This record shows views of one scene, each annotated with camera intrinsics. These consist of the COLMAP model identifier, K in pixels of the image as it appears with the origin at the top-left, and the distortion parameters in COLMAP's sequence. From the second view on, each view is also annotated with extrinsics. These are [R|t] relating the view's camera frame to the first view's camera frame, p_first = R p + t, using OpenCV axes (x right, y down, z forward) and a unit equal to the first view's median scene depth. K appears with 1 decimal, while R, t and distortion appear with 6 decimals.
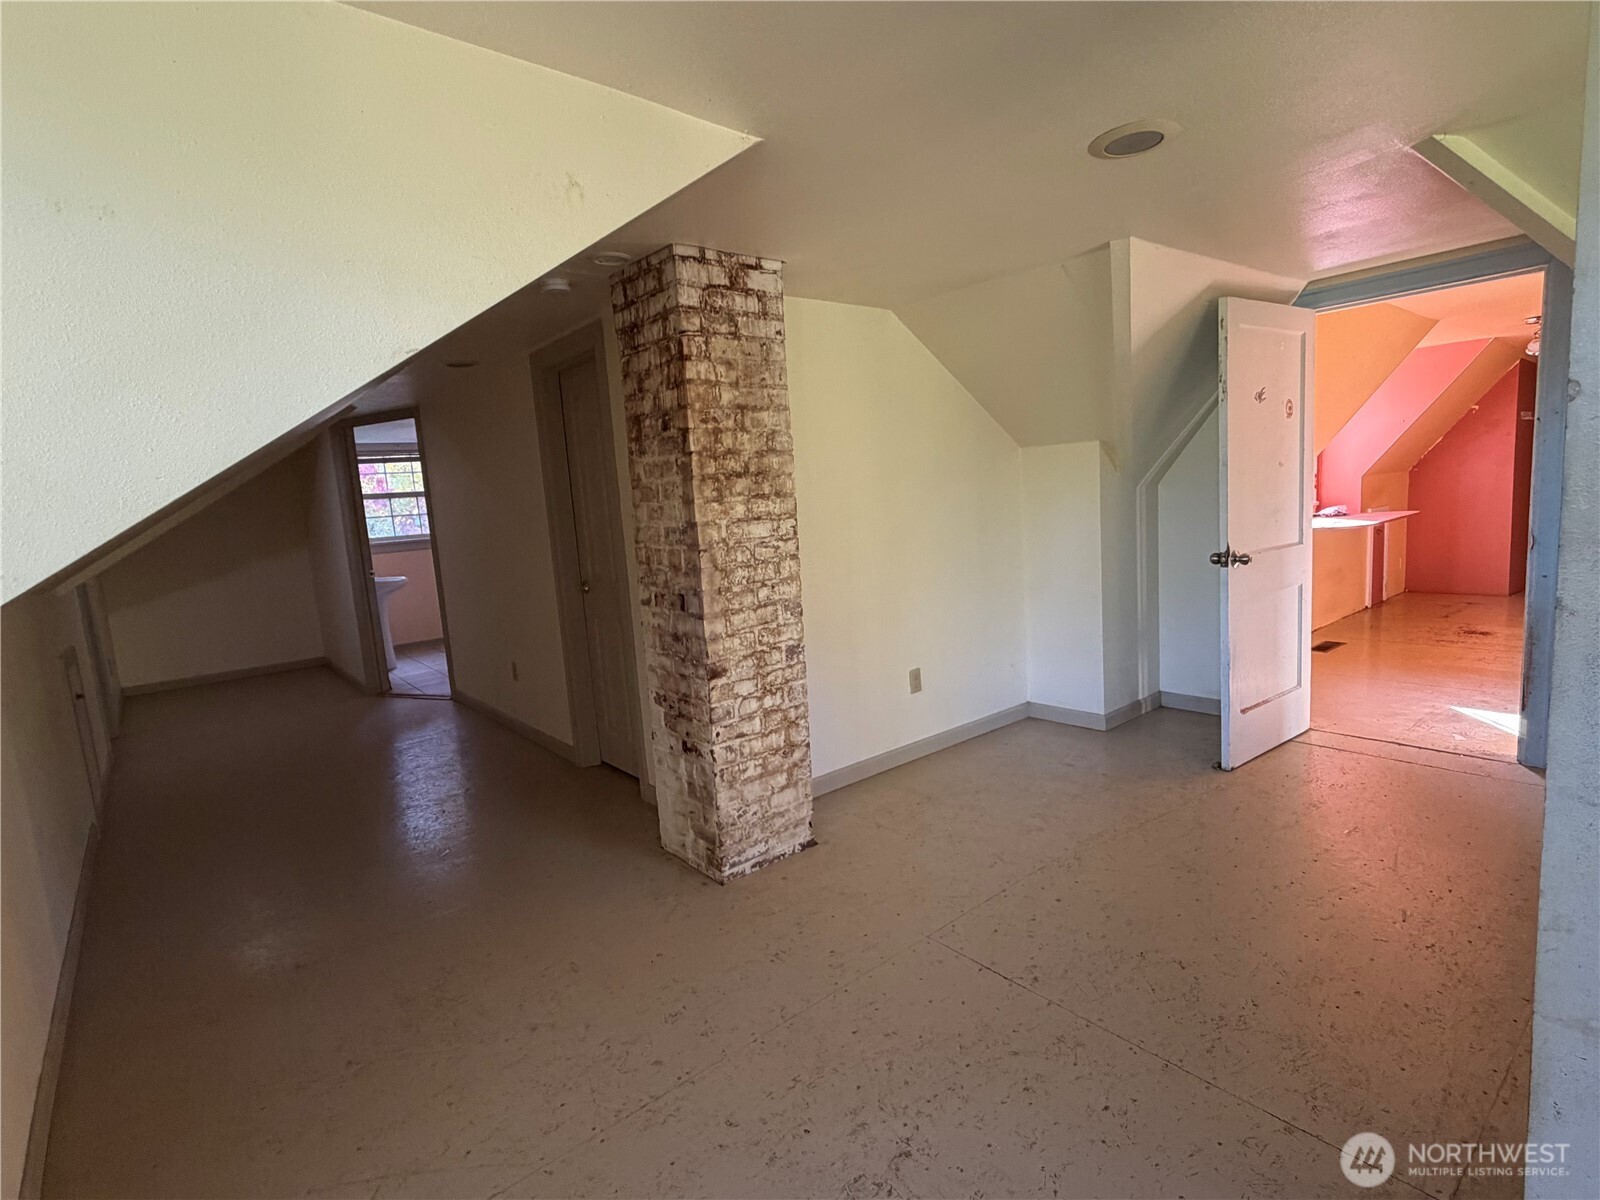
lens RADIAL K [[795.7, 0, 800.0], [0, 795.7, 600.0], [0, 0, 1]] dist [-0.000573, 0.000238]
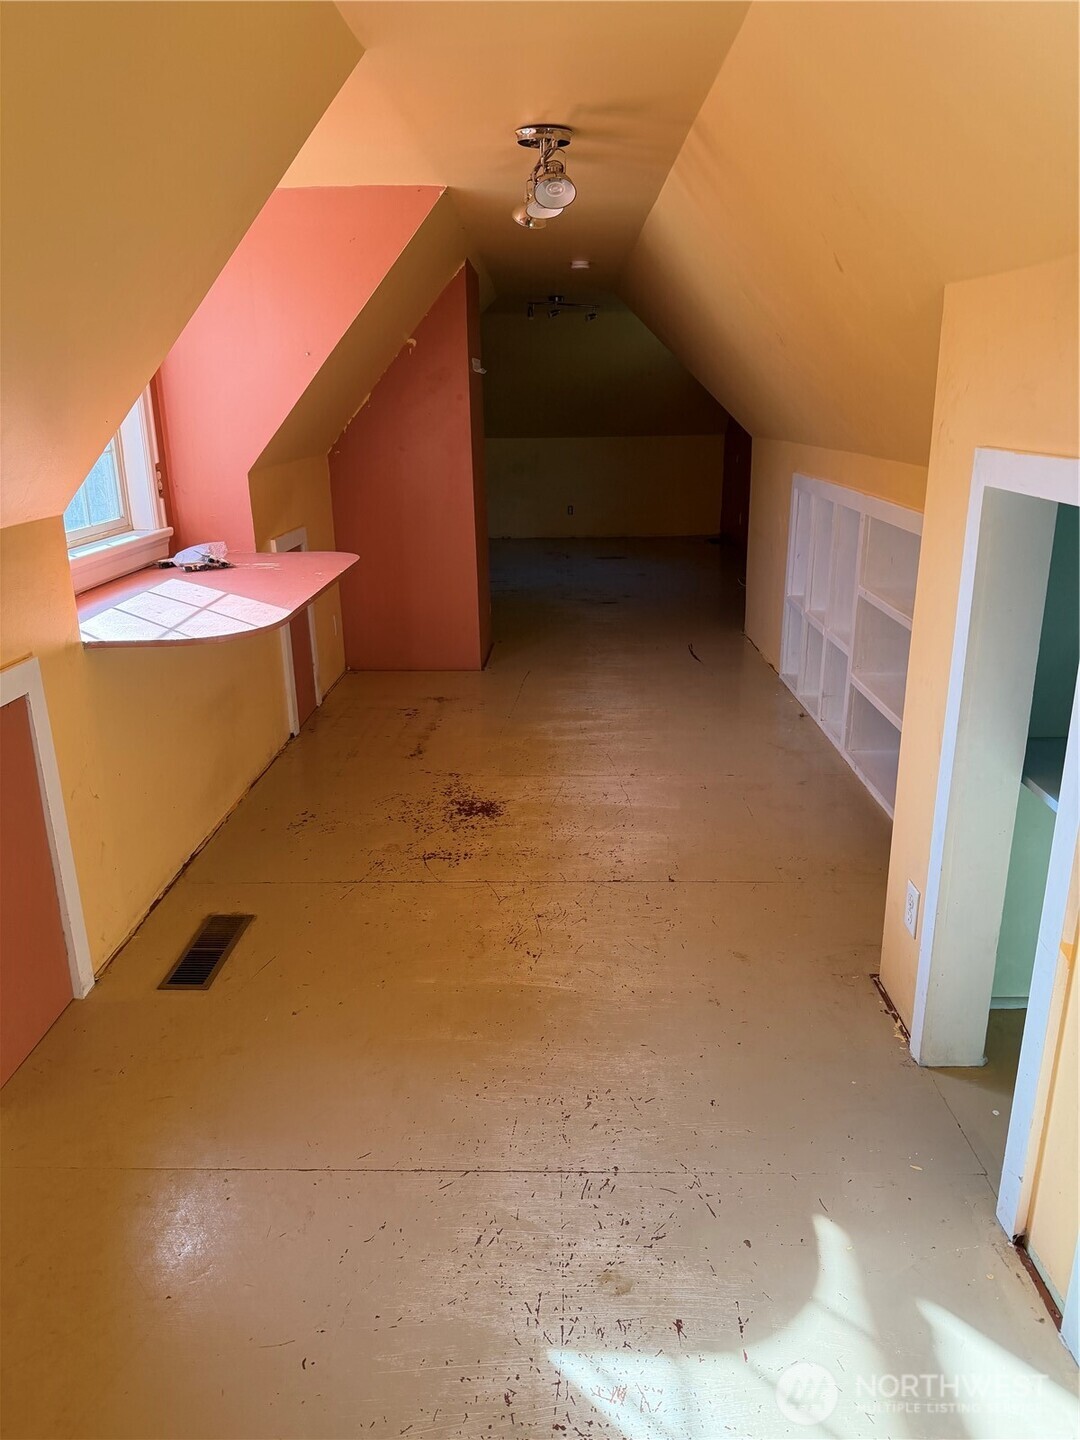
lens RADIAL K [[996.1, 0, 540.0], [0, 996.1, 720.0], [0, 0, 1]] dist [0.060143, -0.001611]
pose [[0.656595, -0.179826, 0.732493, 0.574984], [0.077657, 0.982119, 0.171499, -0.161773], [-0.750235, -0.055722, 0.658819, 0.755089]]
